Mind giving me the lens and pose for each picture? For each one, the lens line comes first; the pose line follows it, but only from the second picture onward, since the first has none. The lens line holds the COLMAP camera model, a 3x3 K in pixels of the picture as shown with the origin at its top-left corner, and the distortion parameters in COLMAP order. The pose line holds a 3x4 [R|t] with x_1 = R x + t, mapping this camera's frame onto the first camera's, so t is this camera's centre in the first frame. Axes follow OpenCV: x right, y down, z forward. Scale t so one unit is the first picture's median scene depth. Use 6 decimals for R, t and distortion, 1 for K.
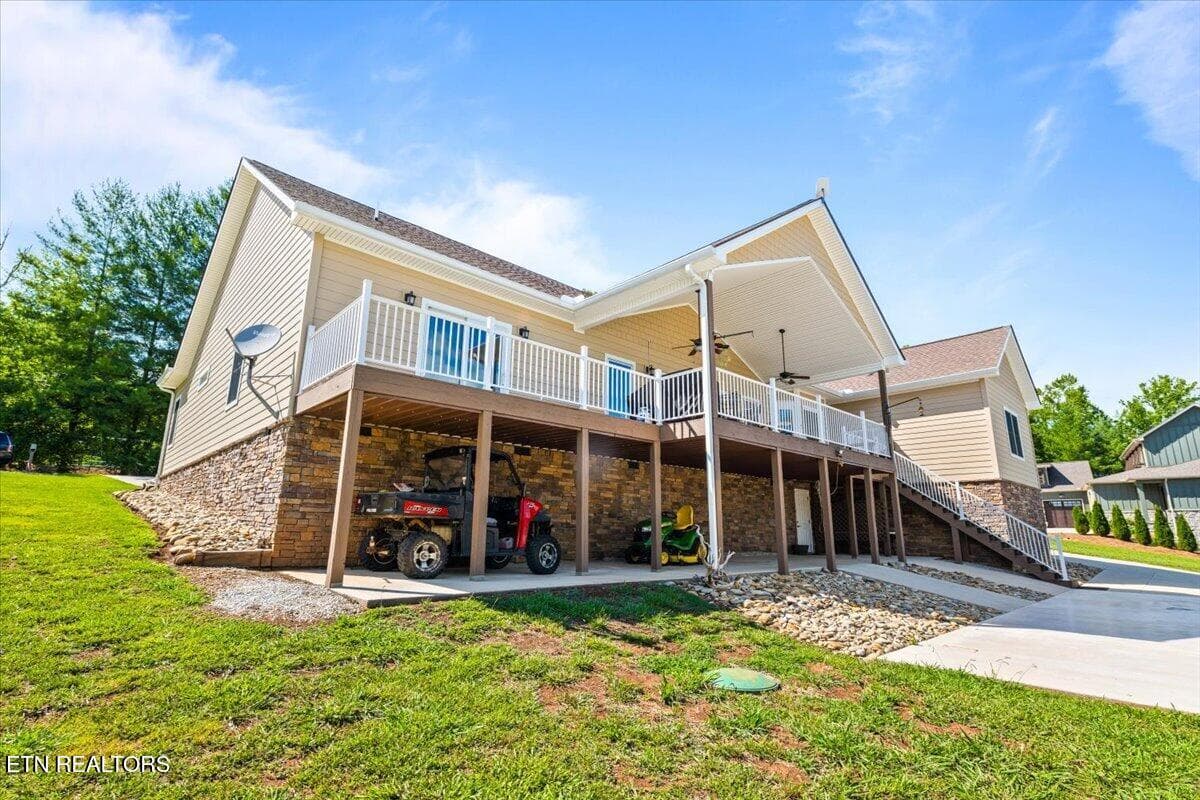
lens RADIAL K [[584.8, 0, 599.1], [0, 584.8, 386.0], [0, 0, 1]] dist [-0.002464, -0.000388]
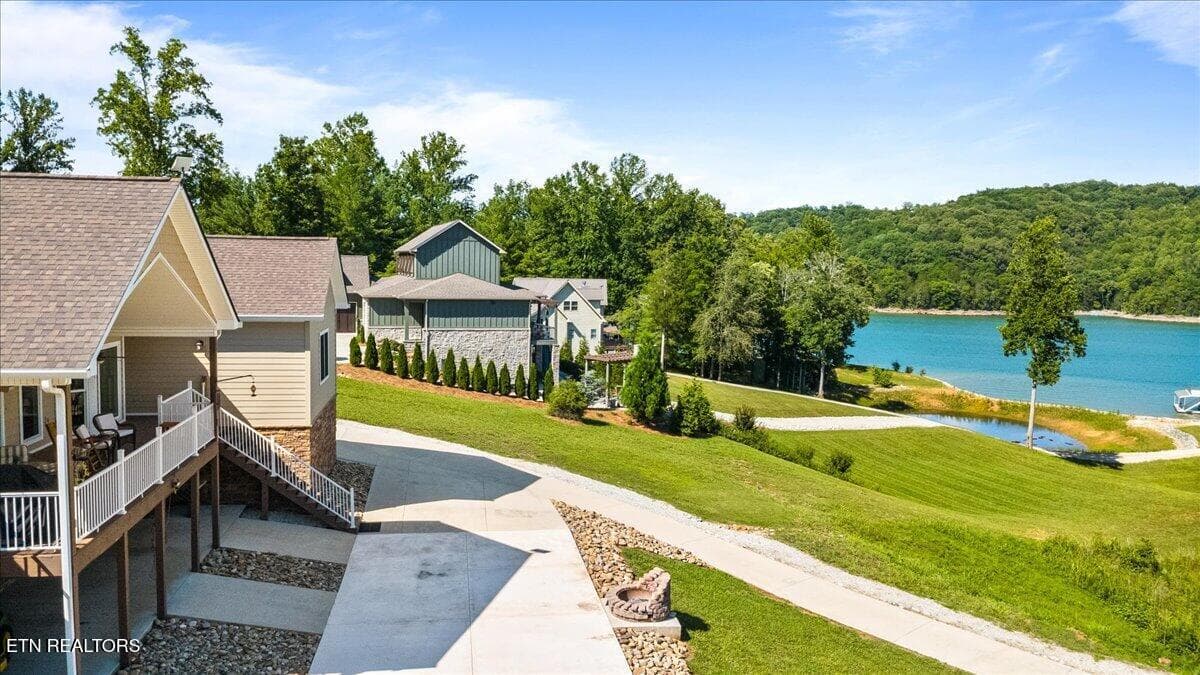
lens RADIAL K [[858.7, 0, 600.0], [0, 858.7, 337.5], [0, 0, 1]] dist [0.004945, -0.000434]
pose [[0.567026, -0.067091, 0.820963, -0.094121], [-0.212583, 0.950993, 0.224545, -0.168687], [-0.795795, -0.301845, 0.524975, -0.051762]]
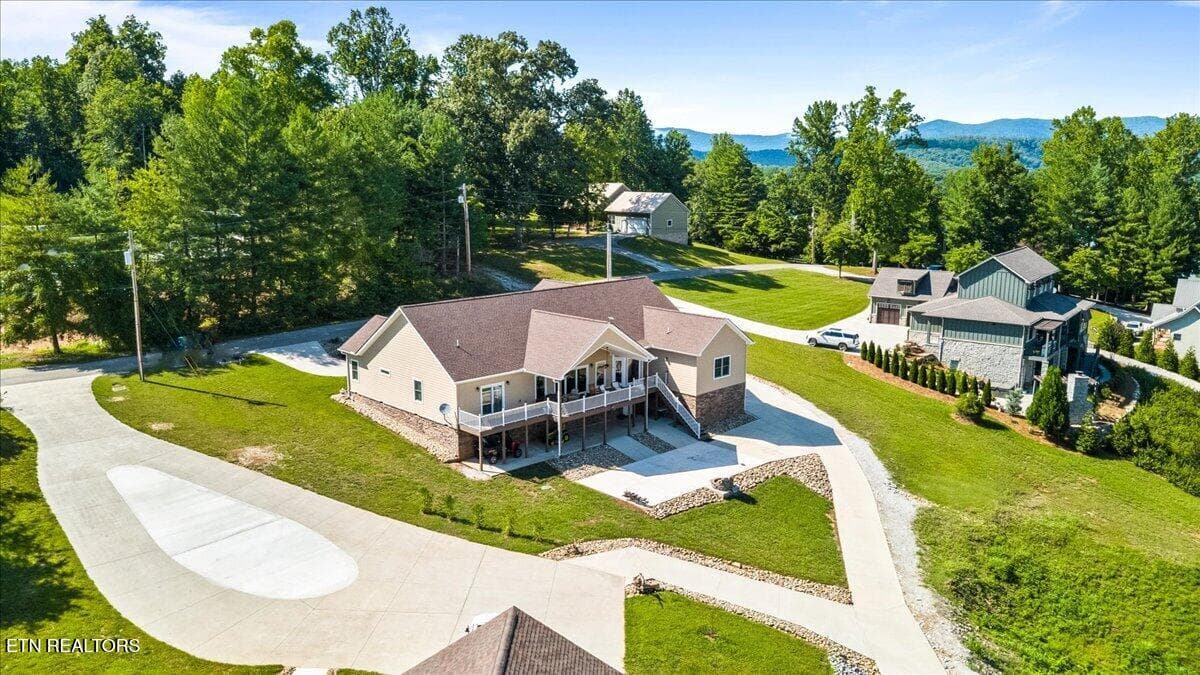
lens RADIAL K [[858.7, 0, 600.0], [0, 858.7, 337.5], [0, 0, 1]] dist [0.004945, -0.000434]
pose [[0.999955, -0.004679, -0.008195, 0.116854], [0.007691, 0.907310, 0.420393, -0.667340], [0.005468, -0.420437, 0.907305, -0.932247]]
